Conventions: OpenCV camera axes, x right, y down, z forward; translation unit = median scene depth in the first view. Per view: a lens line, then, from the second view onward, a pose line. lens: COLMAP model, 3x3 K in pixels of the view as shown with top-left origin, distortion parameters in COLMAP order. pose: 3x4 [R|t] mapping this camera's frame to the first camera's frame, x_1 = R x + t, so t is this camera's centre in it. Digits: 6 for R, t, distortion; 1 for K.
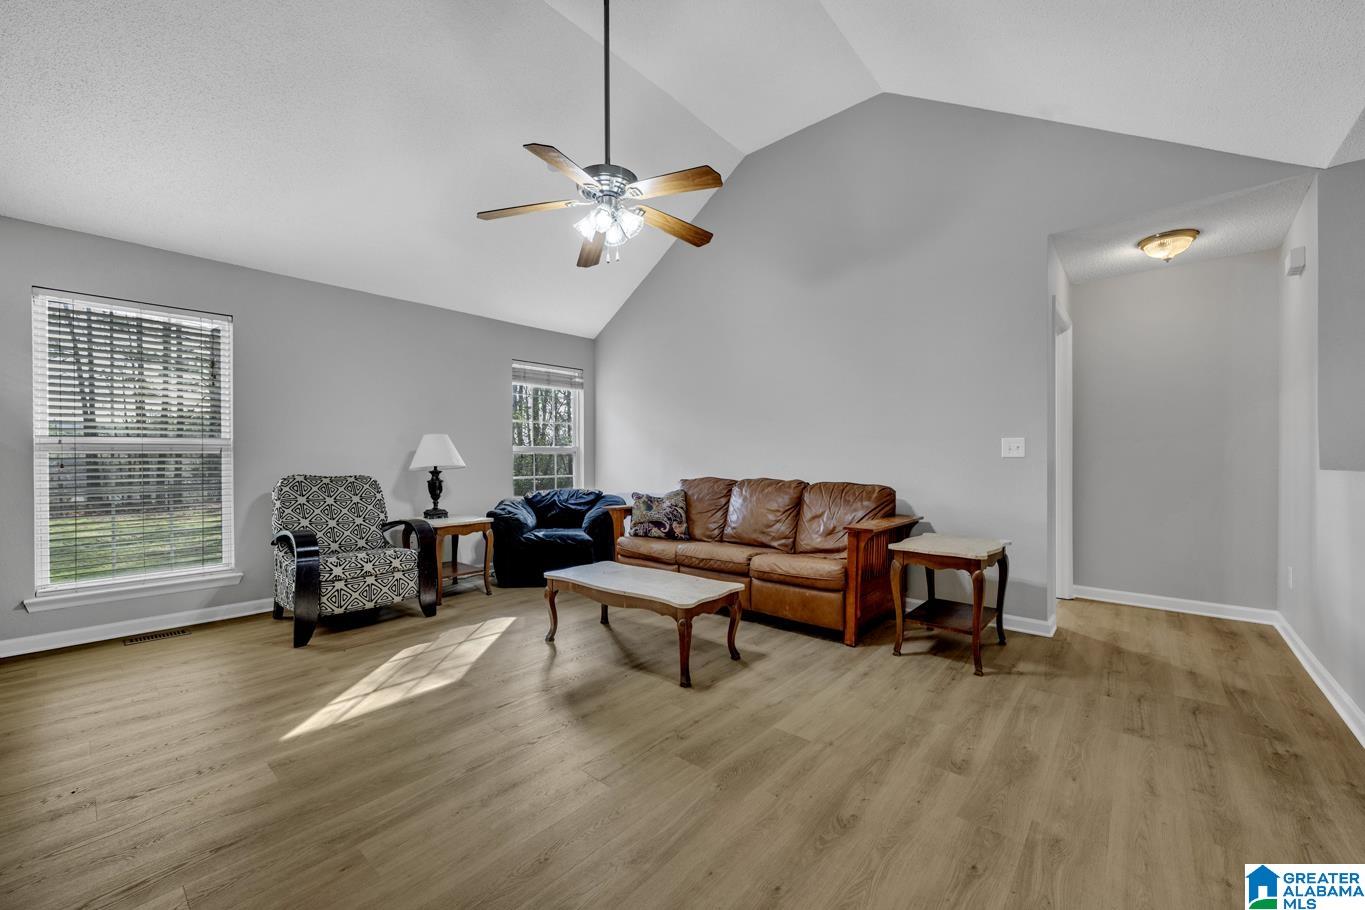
lens RADIAL K [[535.6, 0, 681.8], [0, 535.6, 458.3], [0, 0, 1]] dist [0.002633, 0.000451]
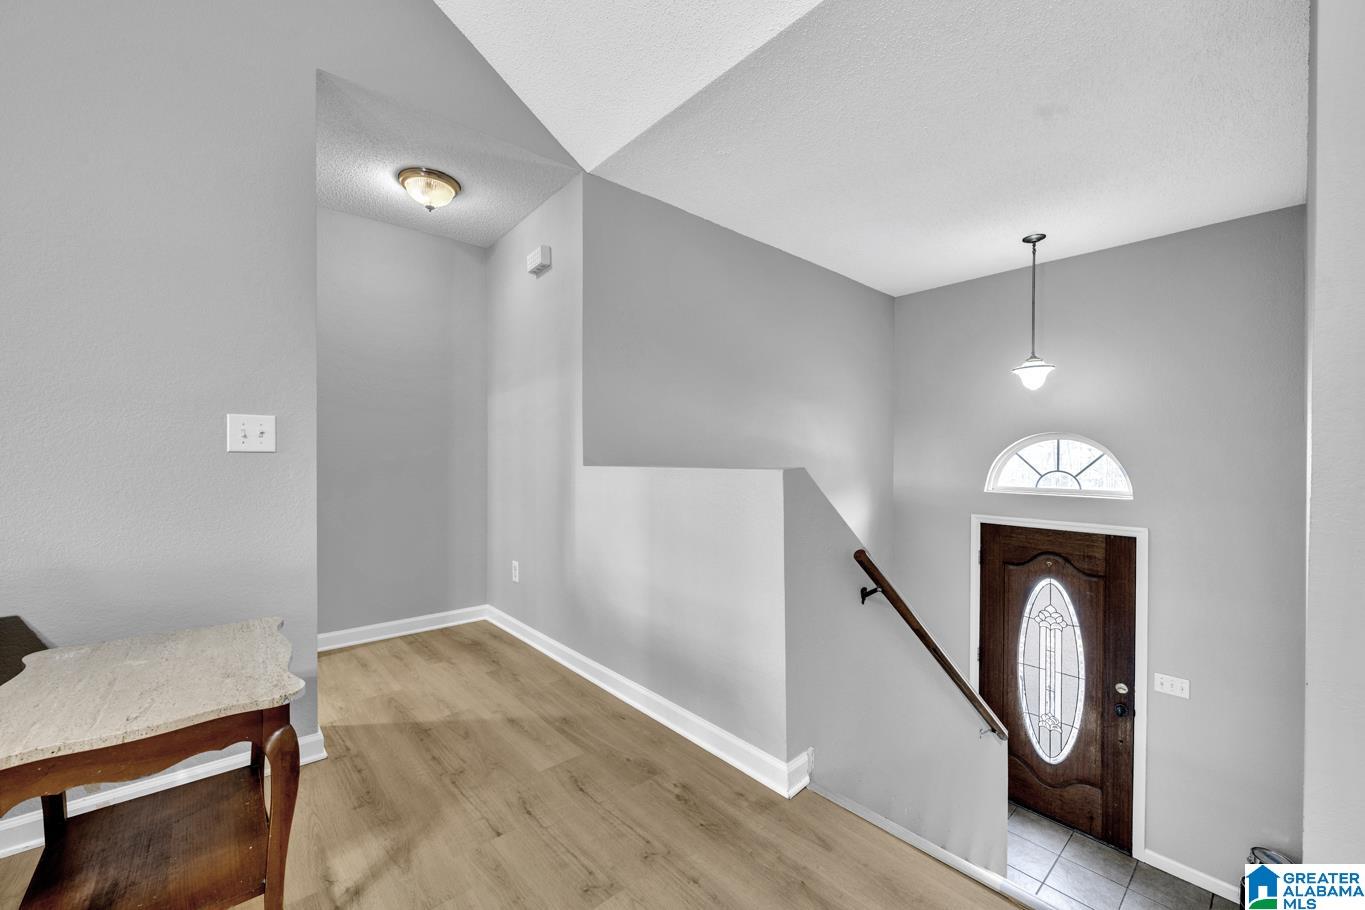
lens RADIAL K [[535.6, 0, 680.6], [0, 535.6, 464.6], [0, 0, 1]] dist [0.002633, 0.000451]
pose [[0.135297, -0.013159, 0.990718, 0.155427], [-0.000952, 0.999910, 0.013411, 0.003119], [-0.990805, -0.002758, 0.135272, 0.520455]]
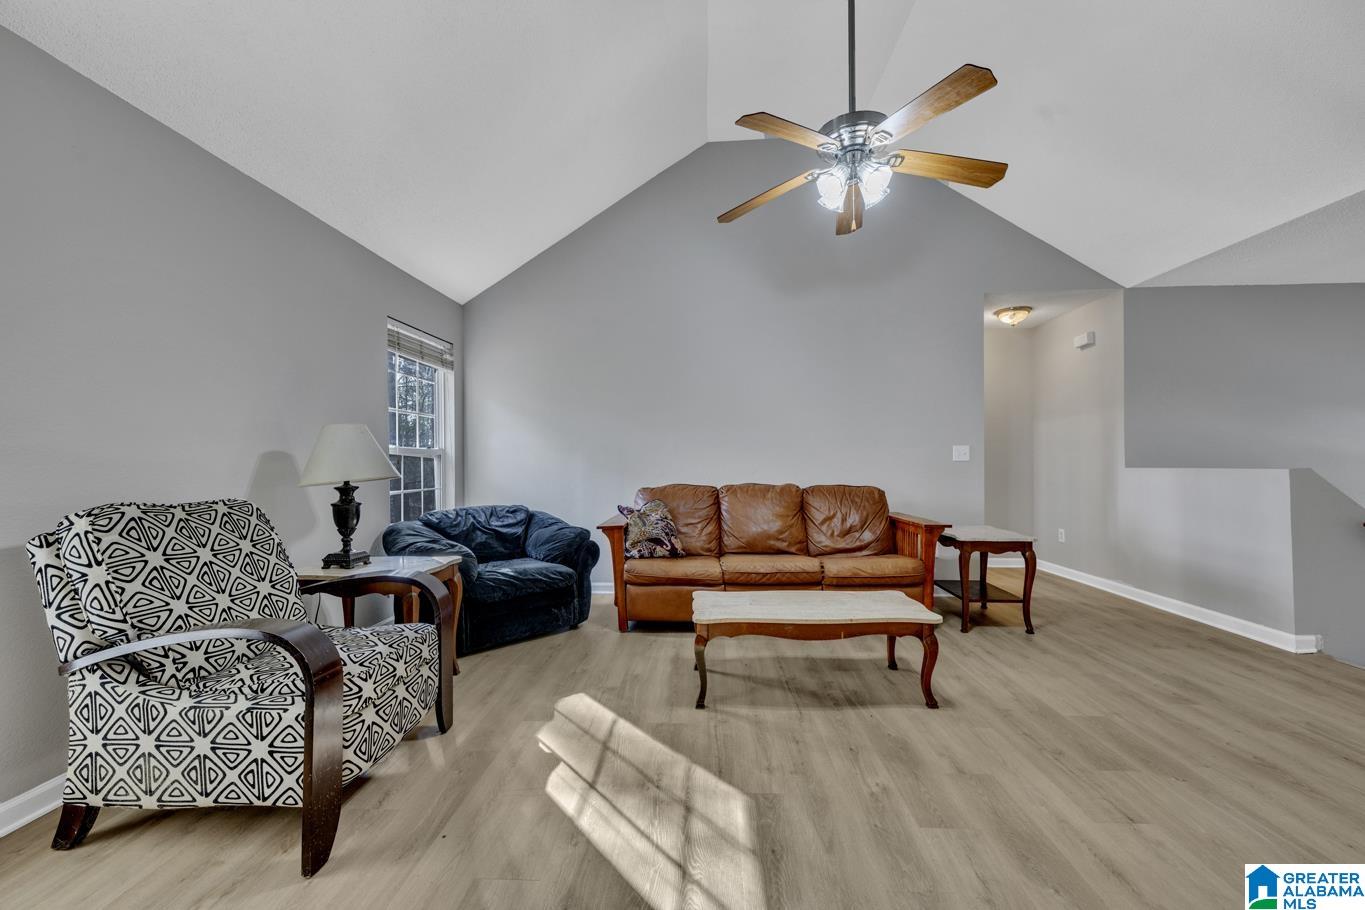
lens RADIAL K [[535.6, 0, 687.0], [0, 535.6, 459.9], [0, 0, 1]] dist [0.002633, 0.000451]
pose [[0.787782, -0.000496, 0.615954, -0.696253], [0.004780, 0.999974, -0.005309, -0.001342], [-0.615935, 0.007127, 0.787764, 0.403087]]
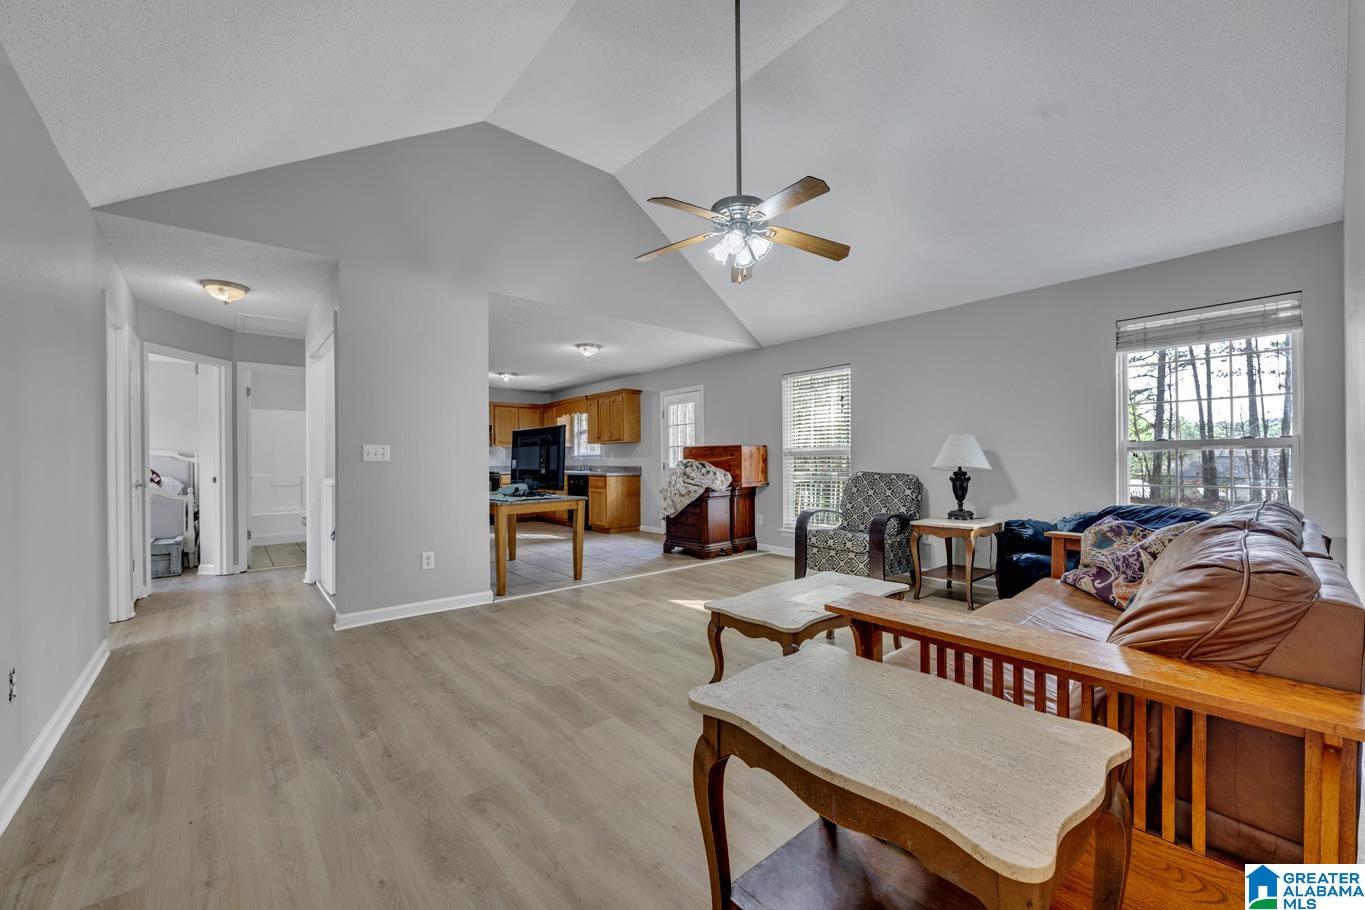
lens RADIAL K [[535.6, 0, 689.6], [0, 535.6, 463.0], [0, 0, 1]] dist [0.002633, 0.000451]
pose [[-0.134055, 0.007759, -0.990944, 0.779222], [0.009831, 0.999931, 0.006499, -0.005292], [0.990925, -0.008871, -0.134122, 0.841770]]
